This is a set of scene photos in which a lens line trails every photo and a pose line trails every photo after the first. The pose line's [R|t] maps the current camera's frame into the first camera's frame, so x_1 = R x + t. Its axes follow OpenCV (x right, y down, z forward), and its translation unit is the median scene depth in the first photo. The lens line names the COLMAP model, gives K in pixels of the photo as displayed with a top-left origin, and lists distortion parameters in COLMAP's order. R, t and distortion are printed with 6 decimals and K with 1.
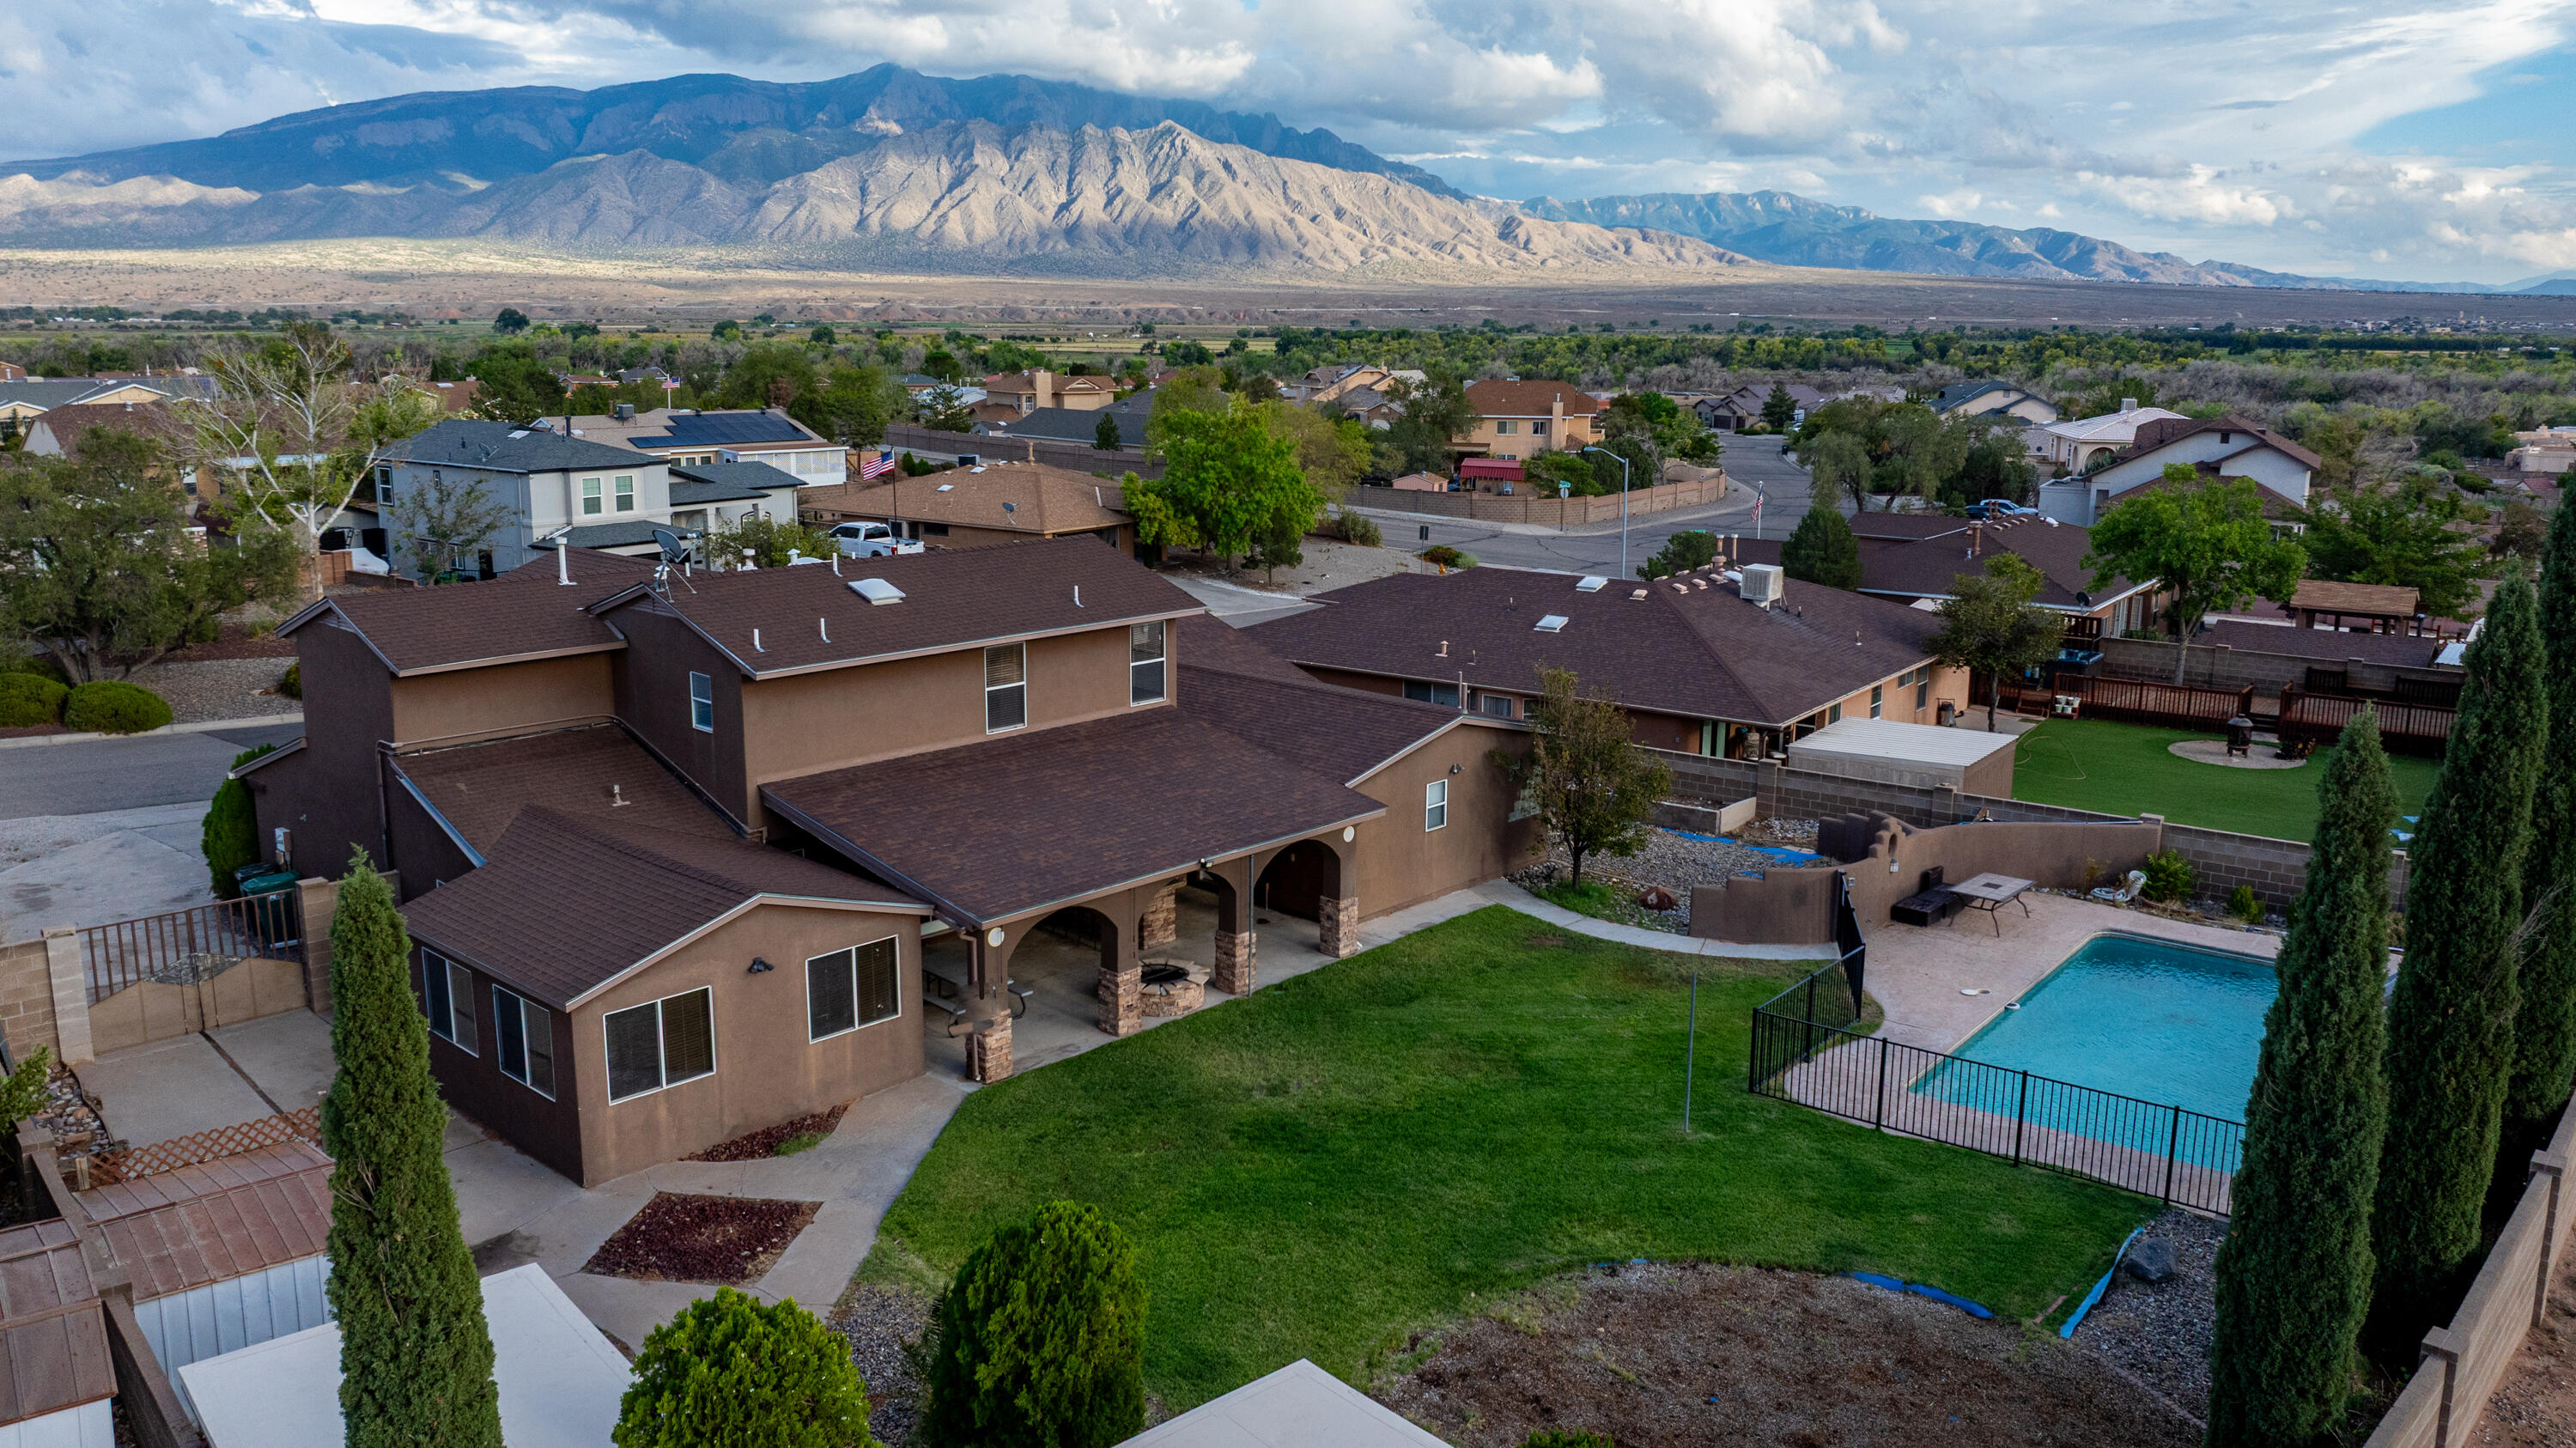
lens RADIAL K [[1895.5, 0, 1285.2], [0, 1895.5, 726.5], [0, 0, 1]] dist [-0.008196, -0.001685]
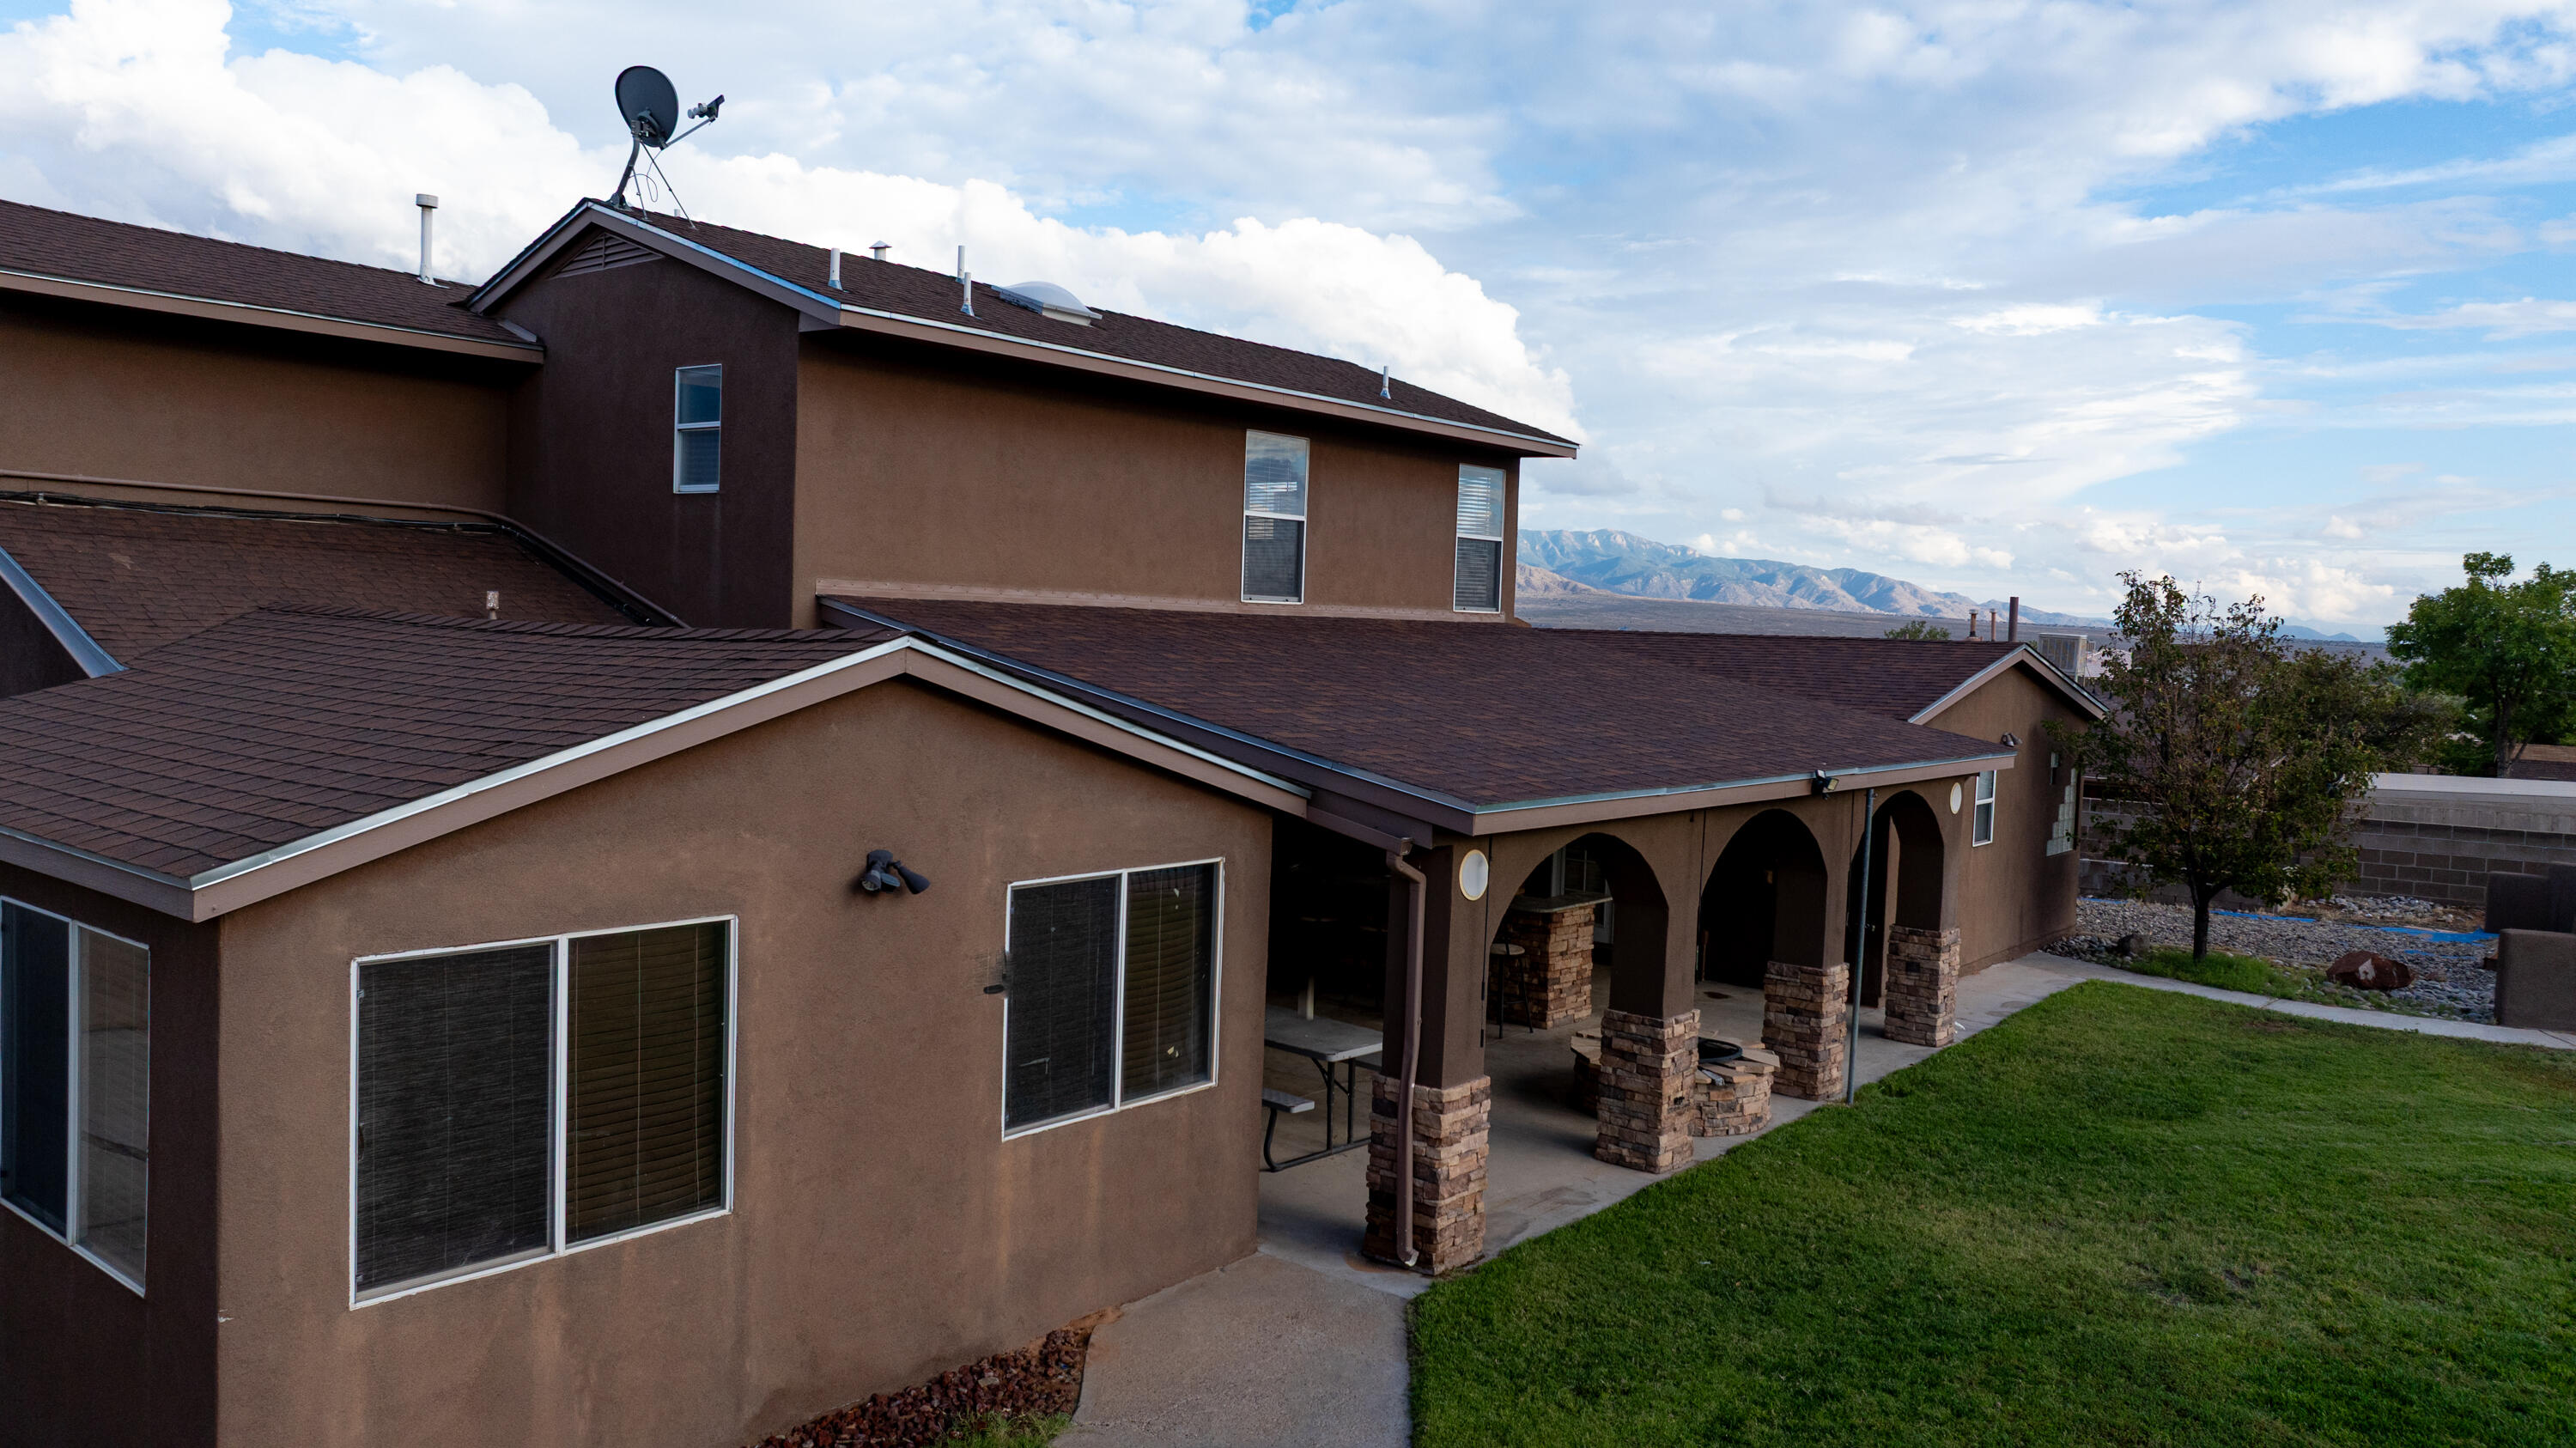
lens RADIAL K [[1767.2, 0, 1290.0], [0, 1767.2, 722.8], [0, 0, 1]] dist [-0.013403, -0.003638]
pose [[0.997446, 0.023261, 0.067528, -0.216056], [-0.012190, 0.987051, -0.159945, 0.139208], [-0.070374, 0.158713, 0.984813, 0.652381]]
